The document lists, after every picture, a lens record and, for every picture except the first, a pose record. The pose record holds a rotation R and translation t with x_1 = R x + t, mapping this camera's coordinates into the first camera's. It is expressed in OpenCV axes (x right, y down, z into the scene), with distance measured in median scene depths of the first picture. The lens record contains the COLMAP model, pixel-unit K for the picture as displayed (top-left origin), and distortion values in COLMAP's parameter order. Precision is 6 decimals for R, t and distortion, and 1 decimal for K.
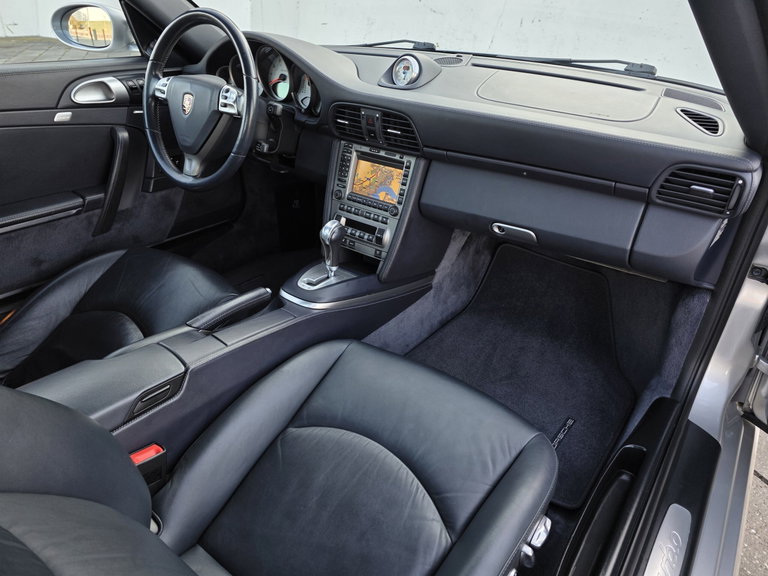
lens RADIAL K [[515.7, 0, 384.0], [0, 515.7, 288.0], [0, 0, 1]] dist [0.067154, -0.000248]
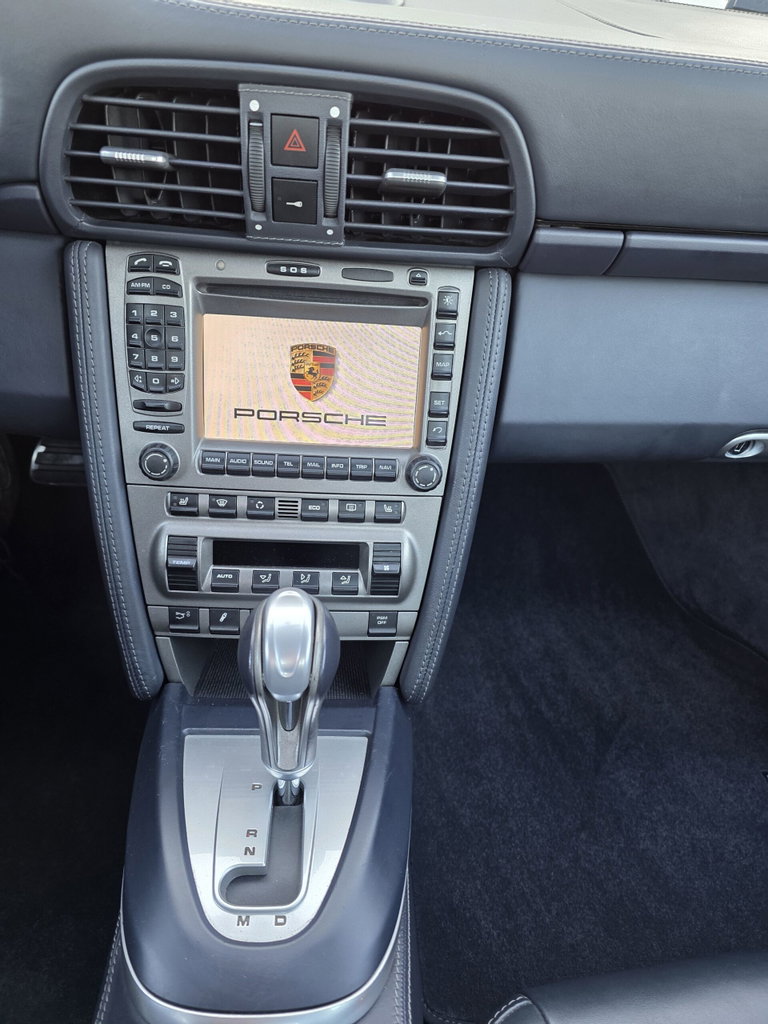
lens RADIAL K [[729.7, 0, 384.0], [0, 729.7, 512.0], [0, 0, 1]] dist [0.076471, -0.001799]
pose [[0.764150, -0.327232, 0.555873, -0.228569], [0.265091, 0.944944, 0.191854, -0.212813], [-0.588049, 0.000752, 0.808825, 0.688748]]
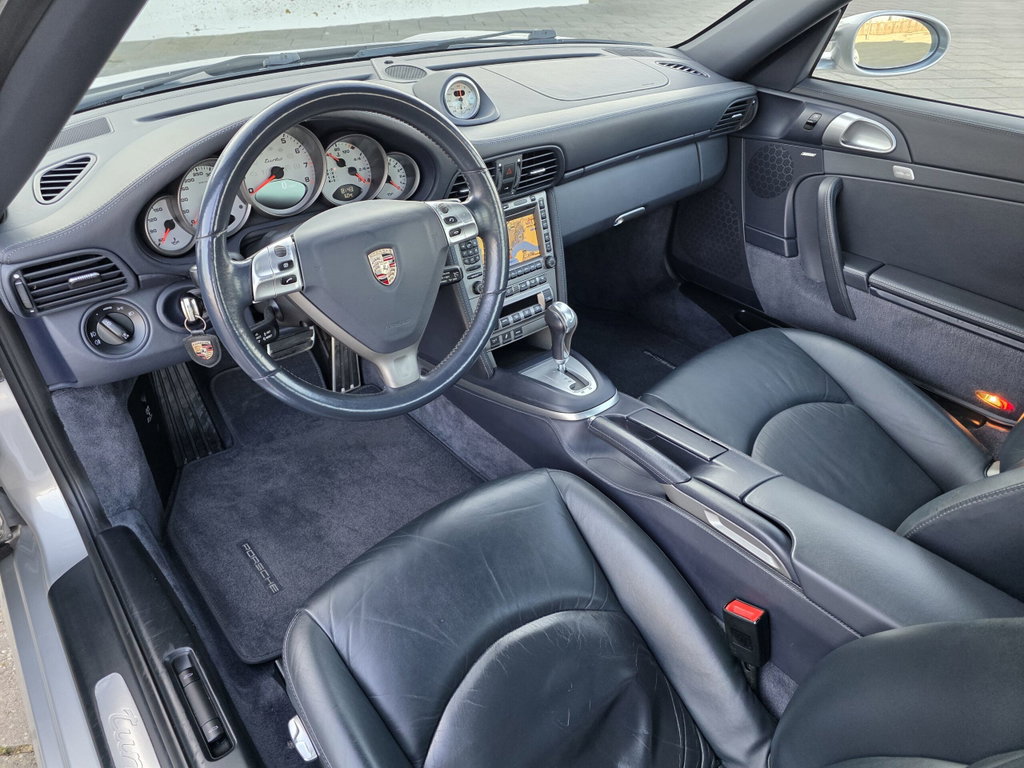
lens RADIAL K [[687.6, 0, 512.0], [0, 687.6, 384.0], [0, 0, 1]] dist [0.067154, -0.000248]
pose [[0.235539, -0.587424, 0.774244, -0.960315], [0.470080, 0.766129, 0.438260, -0.510357], [-0.850615, 0.260729, 0.456589, 0.601857]]
